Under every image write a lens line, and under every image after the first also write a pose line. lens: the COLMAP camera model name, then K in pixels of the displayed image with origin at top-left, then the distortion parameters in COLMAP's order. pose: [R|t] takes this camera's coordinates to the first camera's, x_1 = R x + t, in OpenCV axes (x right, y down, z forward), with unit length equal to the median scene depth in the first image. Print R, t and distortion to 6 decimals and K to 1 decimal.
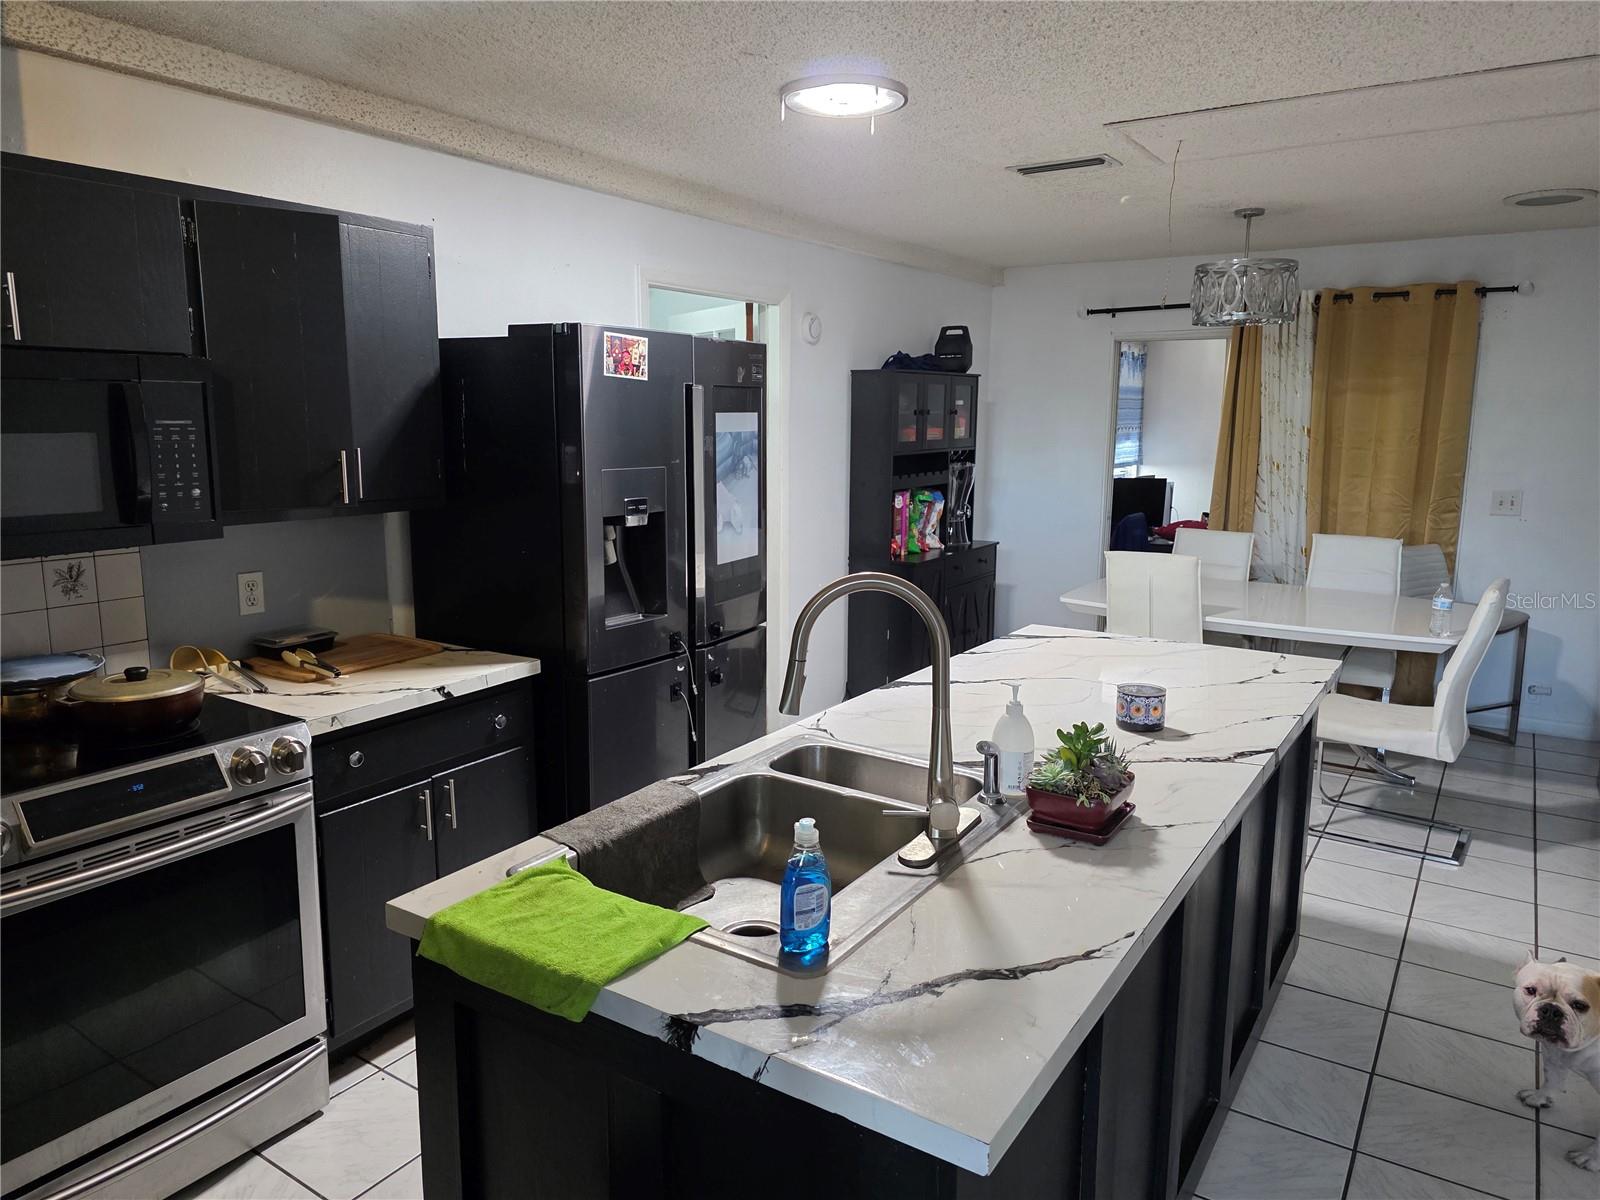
lens RADIAL K [[1073.5, 0, 795.3], [0, 1073.5, 605.2], [0, 0, 1]] dist [0.072647, -0.084054]
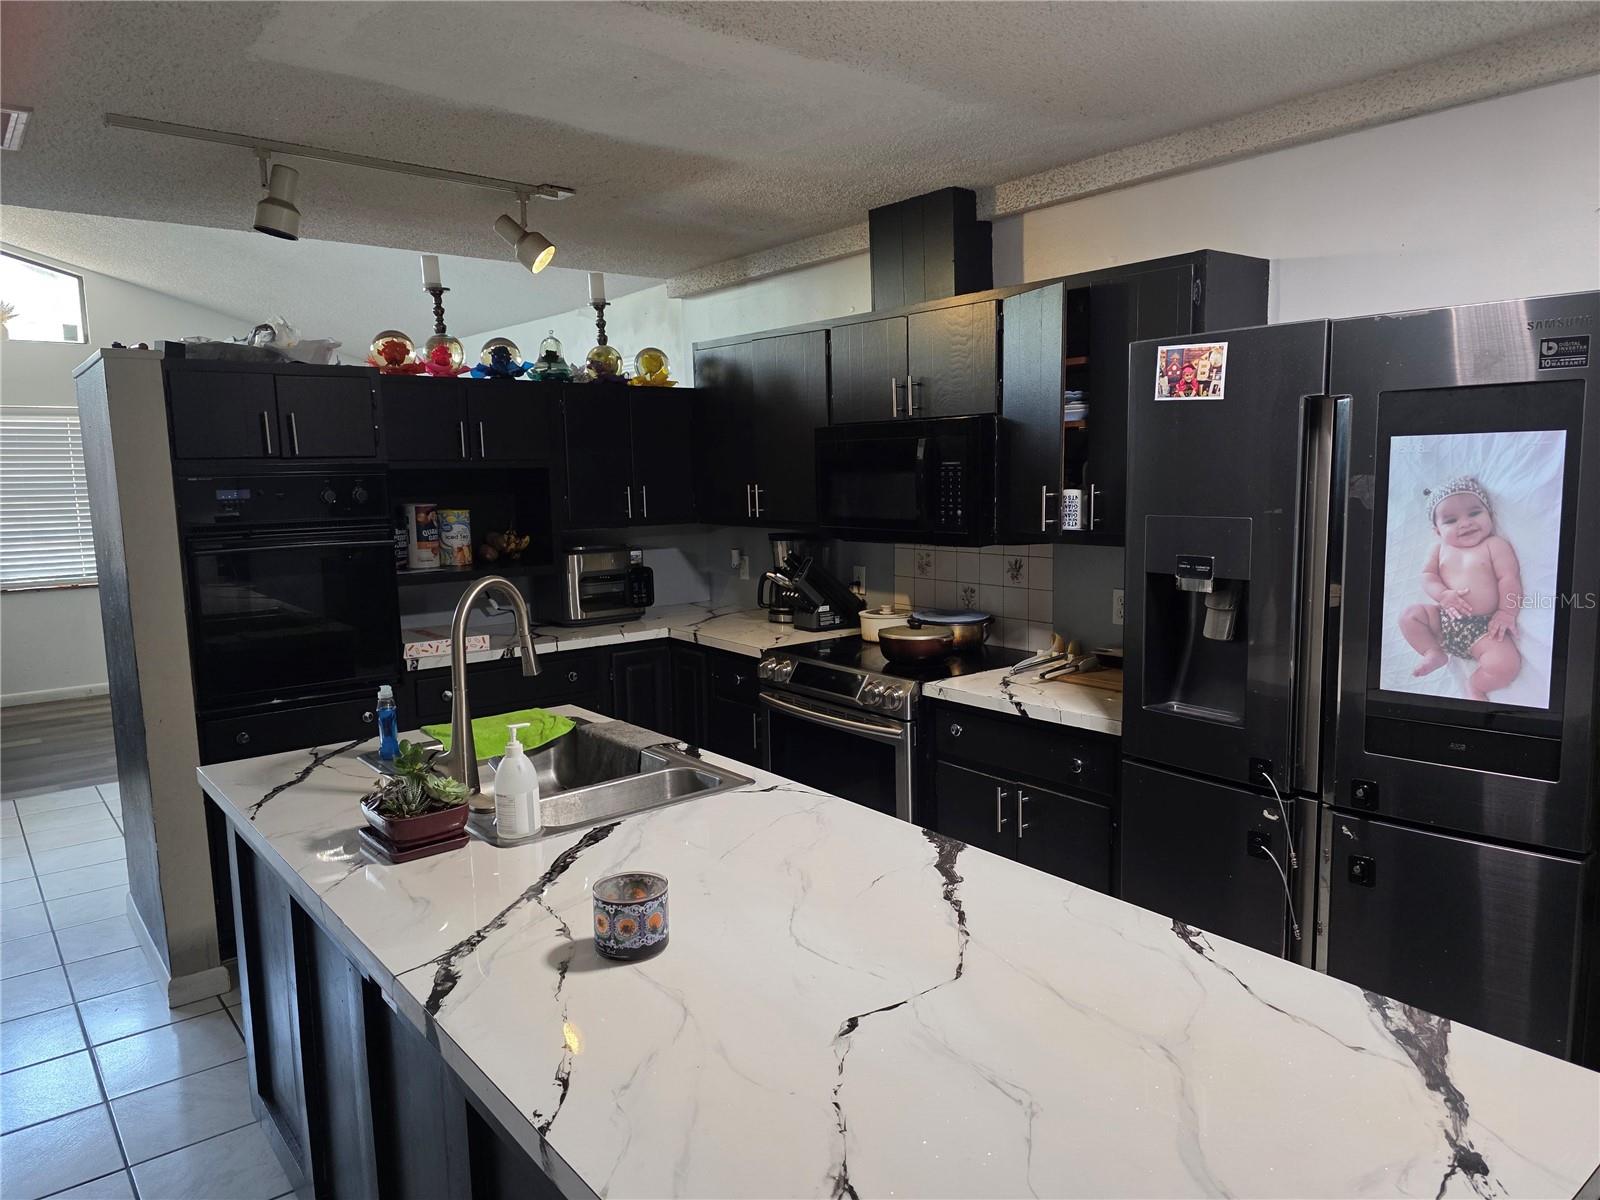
lens RADIAL K [[1070.2, 0, 800.5], [0, 1070.2, 610.0], [0, 0, 1]] dist [0.062798, -0.062733]
pose [[-0.309186, 0.128291, -0.942309, 0.747331], [-0.148383, 0.972216, 0.181050, -0.178507], [0.939354, 0.195801, -0.281559, 1.080870]]
